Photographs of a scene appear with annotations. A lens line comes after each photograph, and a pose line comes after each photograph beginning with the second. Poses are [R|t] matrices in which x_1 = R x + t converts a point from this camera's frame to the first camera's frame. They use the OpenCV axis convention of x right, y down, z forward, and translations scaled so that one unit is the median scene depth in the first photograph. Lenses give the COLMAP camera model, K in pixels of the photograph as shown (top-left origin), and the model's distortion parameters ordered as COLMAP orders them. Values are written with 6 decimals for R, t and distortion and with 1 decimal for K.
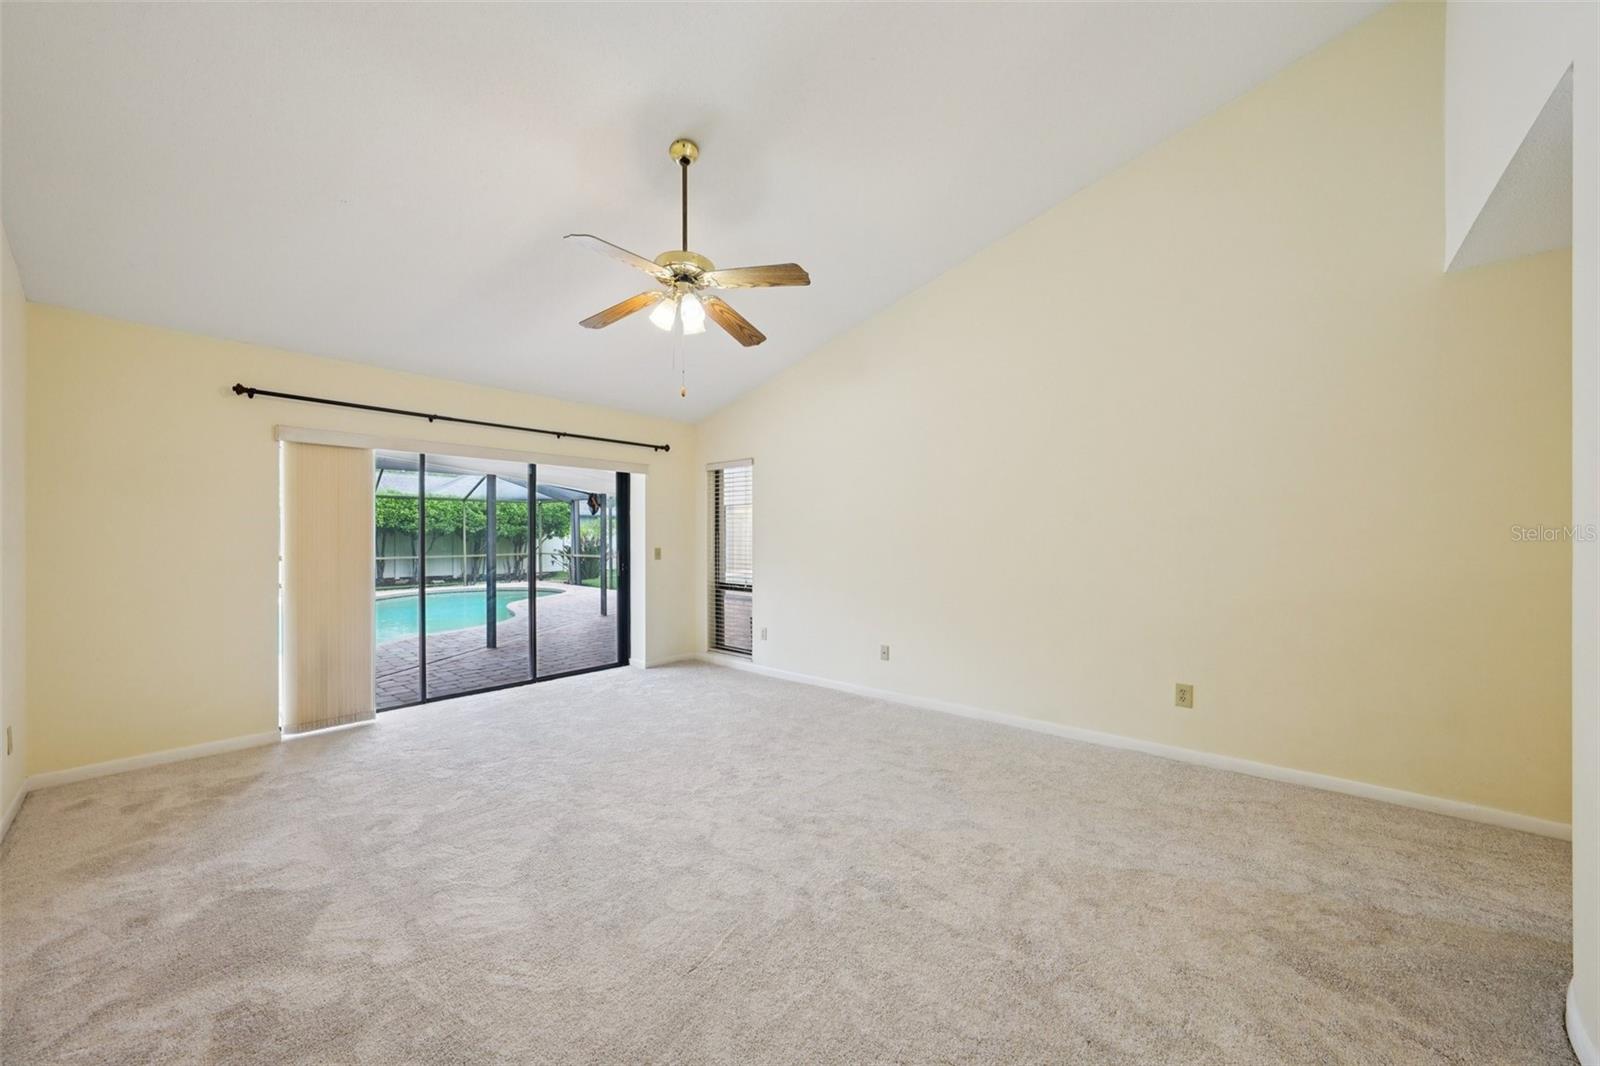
lens RADIAL K [[581.8, 0, 791.7], [0, 581.8, 529.3], [0, 0, 1]] dist [-0.015470, 0.001040]
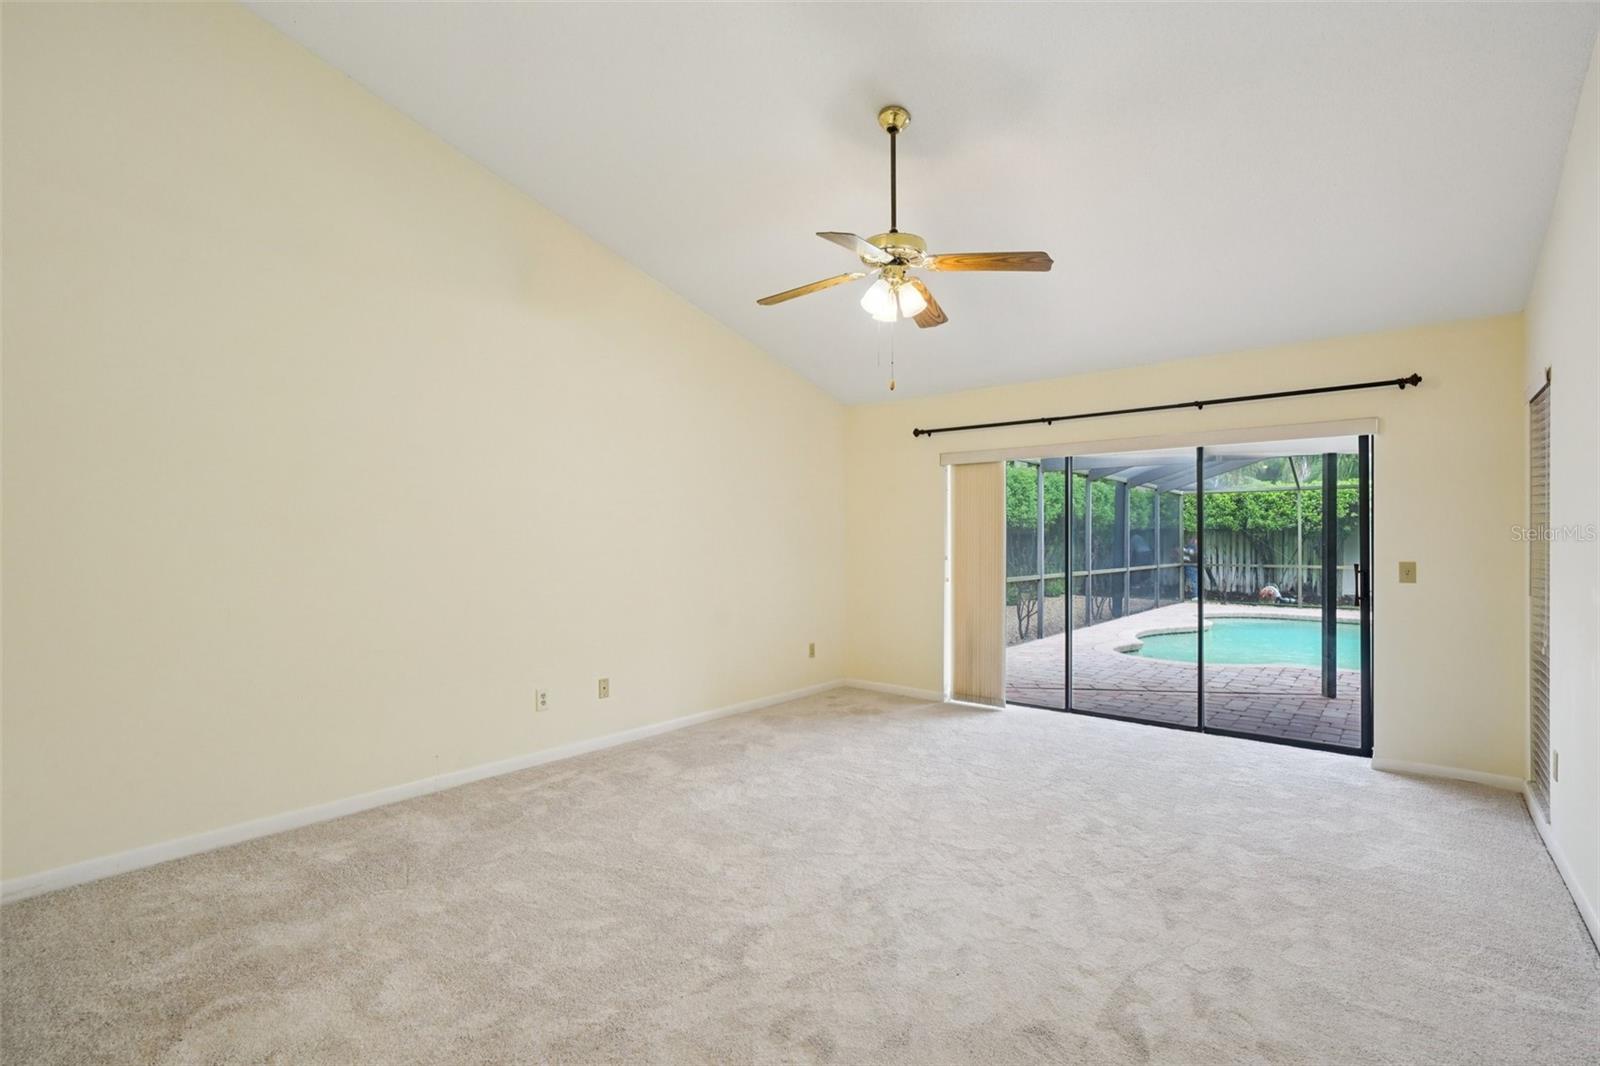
lens RADIAL K [[747.0, 0, 803.8], [0, 747.0, 540.6], [0, 0, 1]] dist [-0.004238, 0.000456]
pose [[0.027242, -0.002823, -0.999625, 0.736068], [0.005058, 0.999984, -0.002686, 0.014298], [0.999616, -0.004983, 0.027256, 0.633076]]
